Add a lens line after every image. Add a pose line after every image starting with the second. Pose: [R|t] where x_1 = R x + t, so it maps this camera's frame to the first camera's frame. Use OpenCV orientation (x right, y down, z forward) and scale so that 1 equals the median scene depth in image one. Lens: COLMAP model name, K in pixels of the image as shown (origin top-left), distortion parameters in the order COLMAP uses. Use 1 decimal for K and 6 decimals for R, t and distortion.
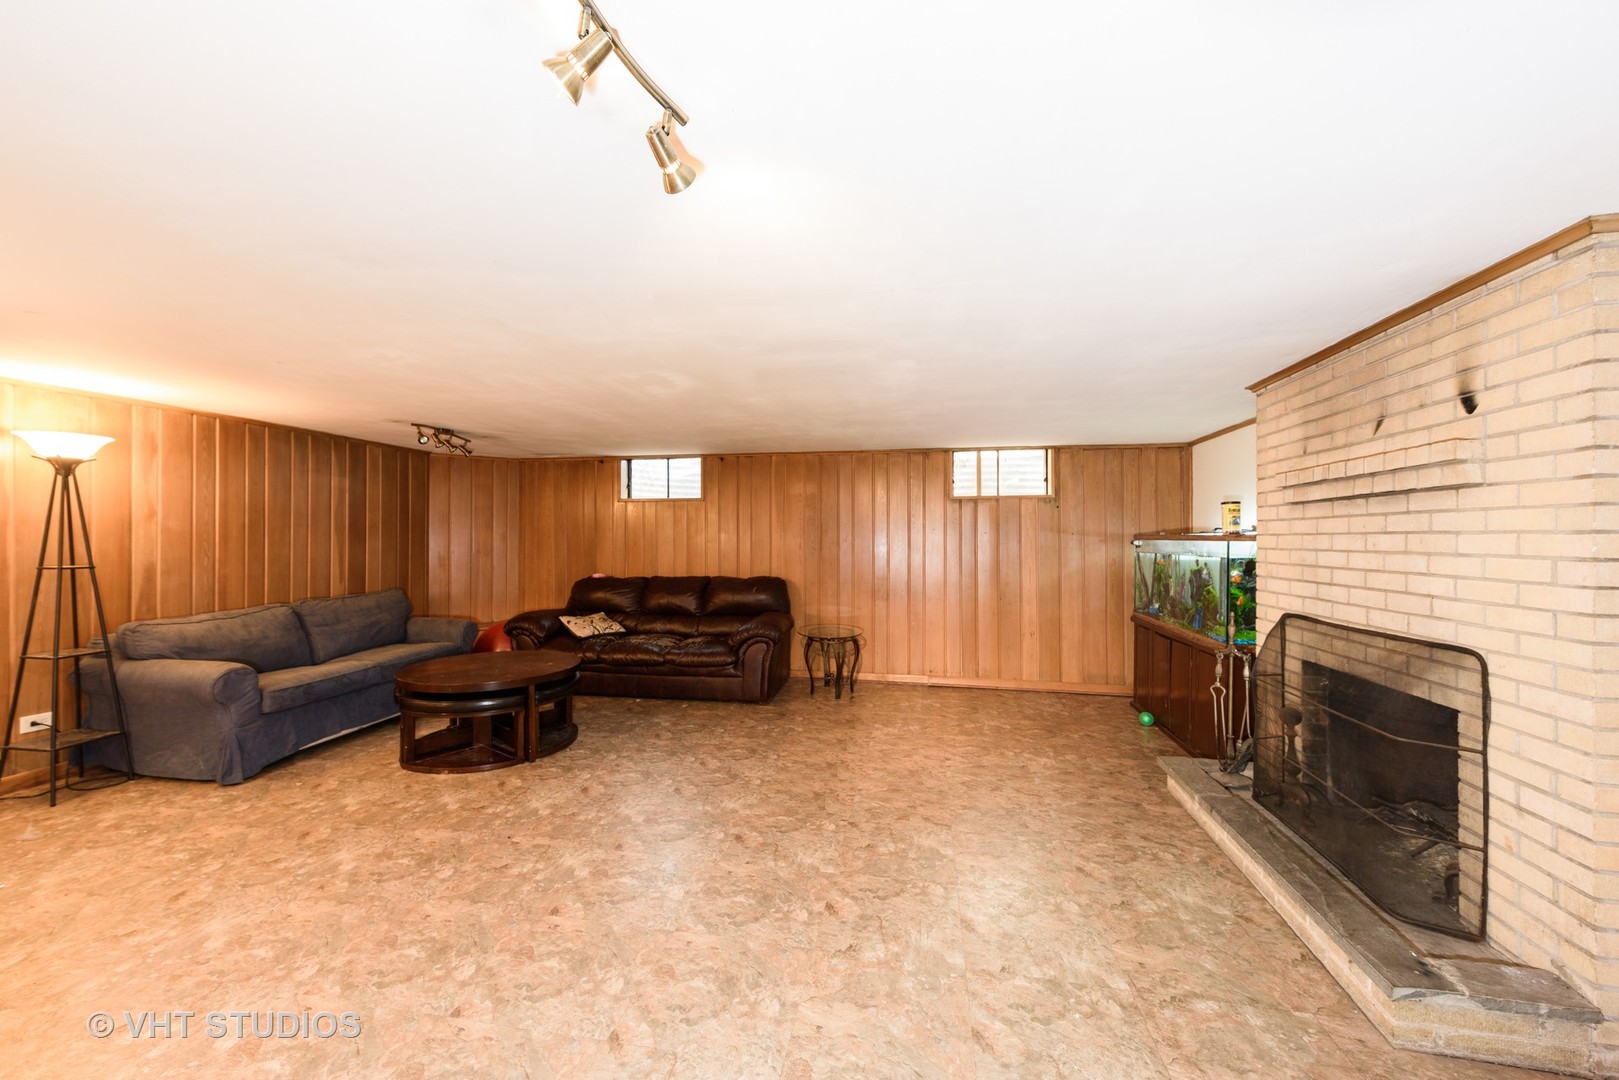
lens RADIAL K [[642.4, 0, 806.5], [0, 642.4, 537.3], [0, 0, 1]] dist [0.009335, -0.002084]
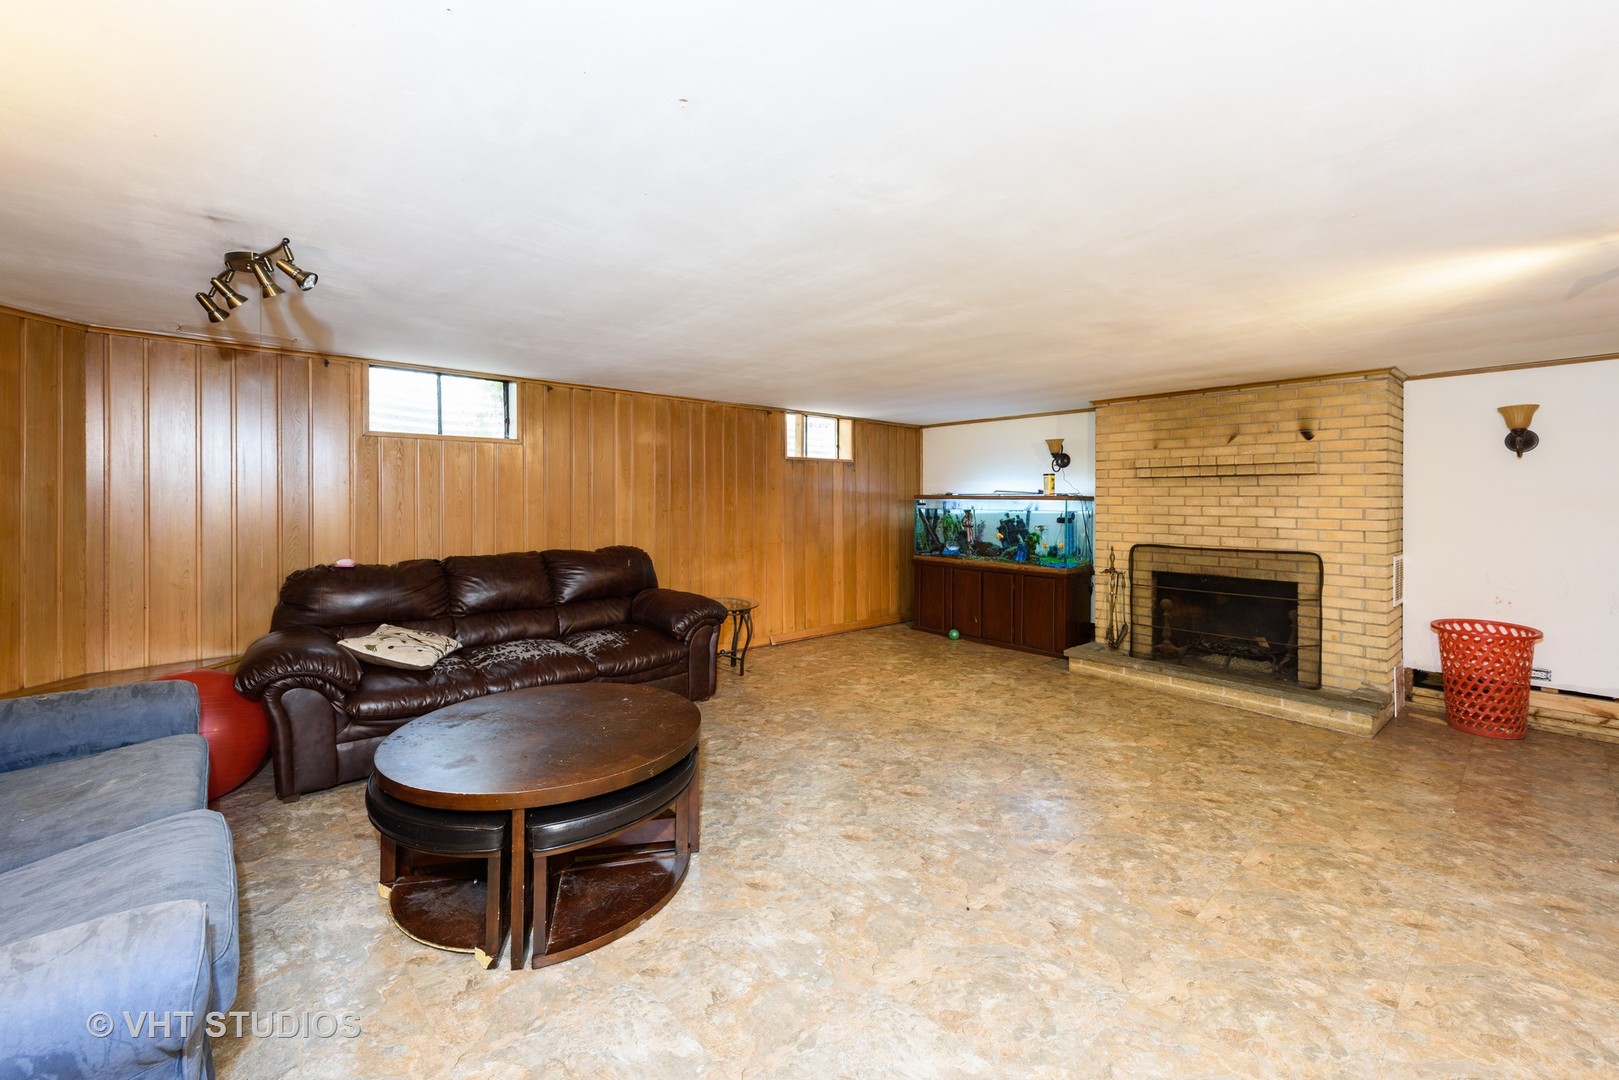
lens RADIAL K [[642.4, 0, 827.0], [0, 642.4, 499.9], [0, 0, 1]] dist [0.009335, -0.002084]
pose [[0.613366, -0.003622, 0.789790, -1.130859], [-0.003393, 0.999968, 0.007221, -0.004655], [-0.789791, -0.007109, 0.613334, 0.676048]]
